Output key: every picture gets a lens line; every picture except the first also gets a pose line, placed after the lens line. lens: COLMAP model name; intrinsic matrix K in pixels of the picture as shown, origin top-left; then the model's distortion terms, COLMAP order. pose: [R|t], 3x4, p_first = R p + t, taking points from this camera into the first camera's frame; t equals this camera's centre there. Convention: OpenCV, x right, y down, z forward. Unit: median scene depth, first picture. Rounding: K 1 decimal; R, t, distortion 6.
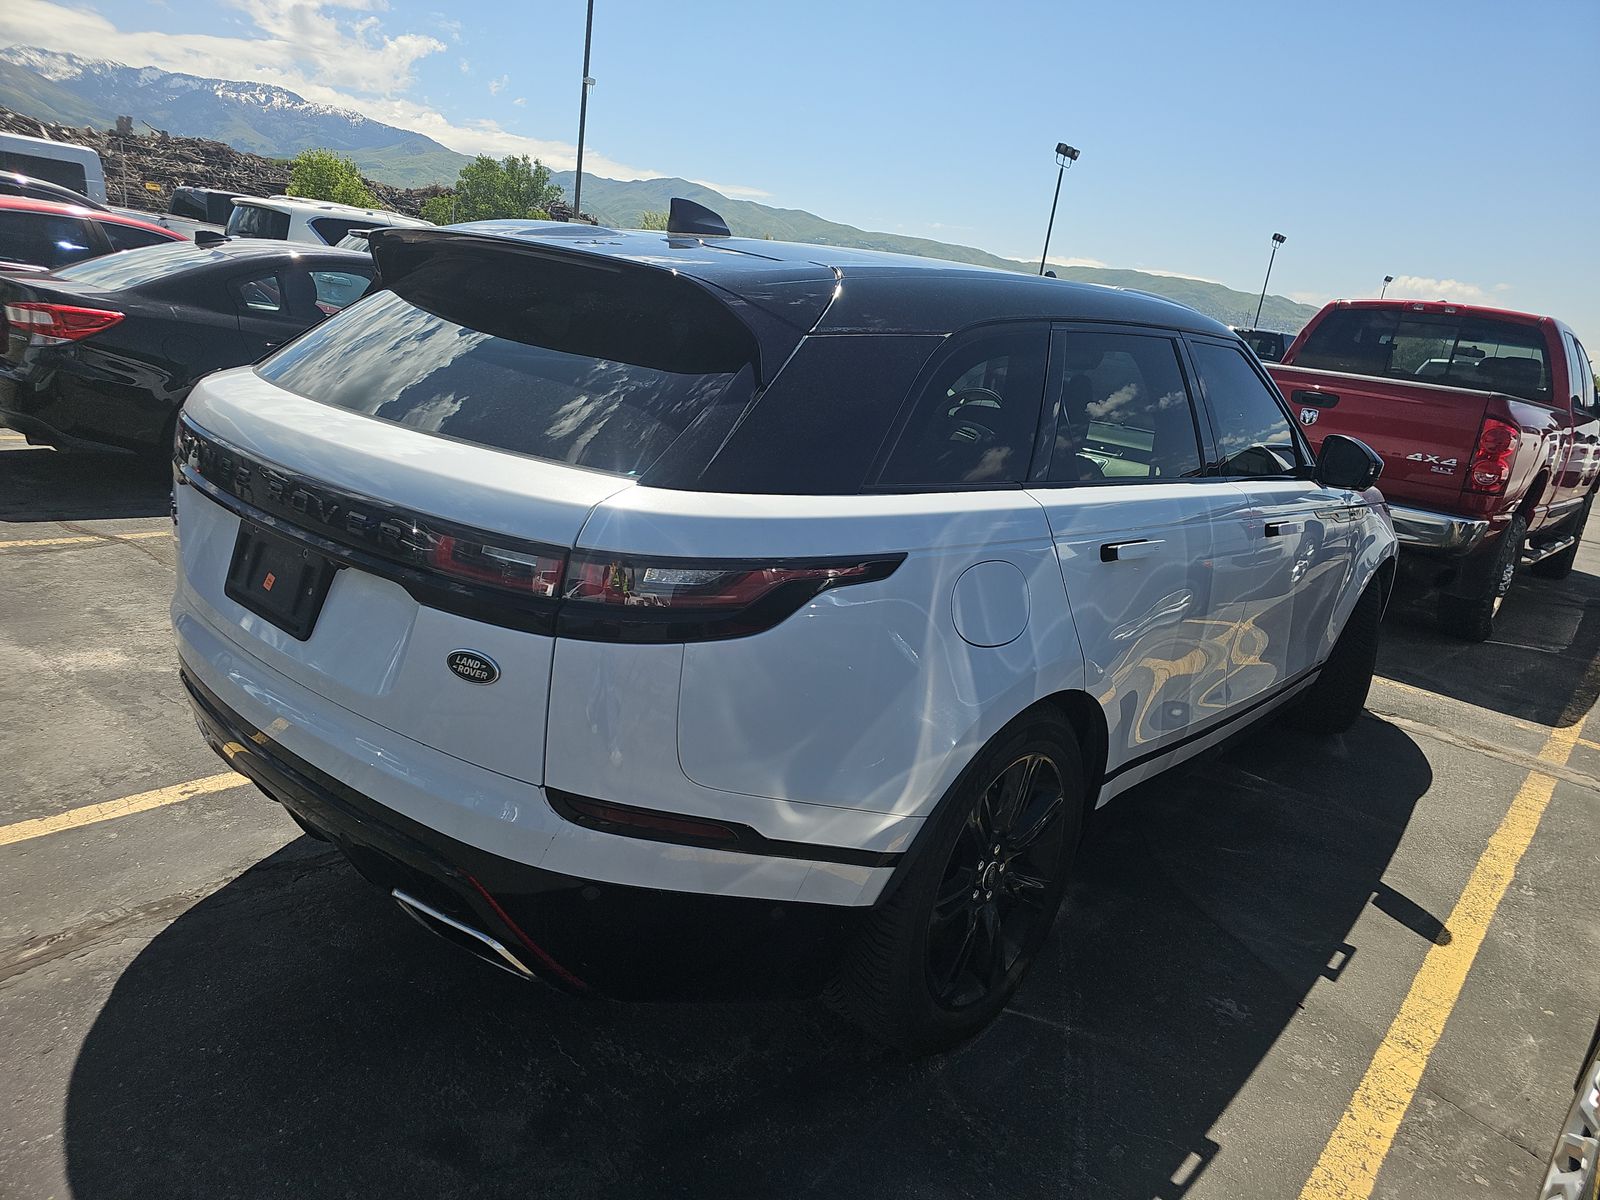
lens RADIAL K [[1067.5, 0, 797.2], [0, 1067.5, 600.9], [0, 0, 1]] dist [0.016682, -0.005570]
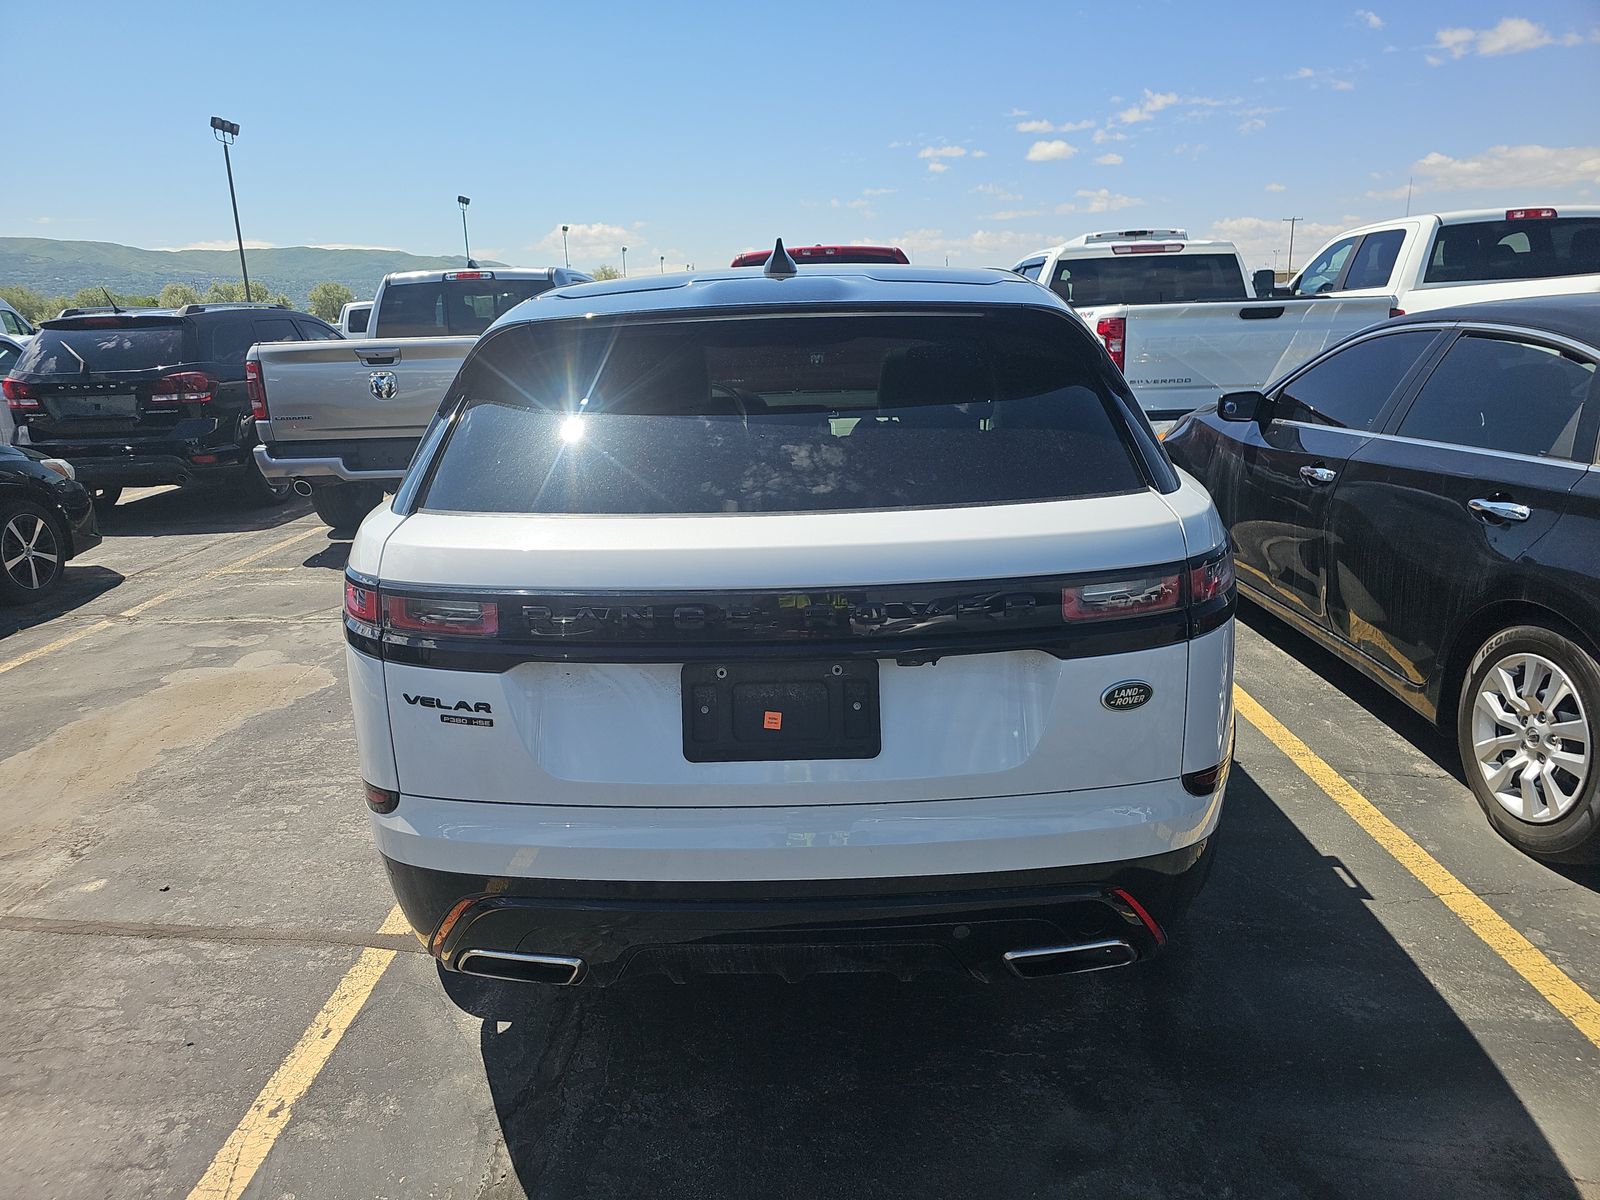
lens RADIAL K [[1067.5, 0, 784.2], [0, 1067.5, 609.5], [0, 0, 1]] dist [0.016682, -0.005570]
pose [[0.763940, -0.311330, 0.565217, -0.928351], [0.292245, 0.947860, 0.127102, -0.207601], [-0.575317, 0.068083, 0.815092, 0.263144]]
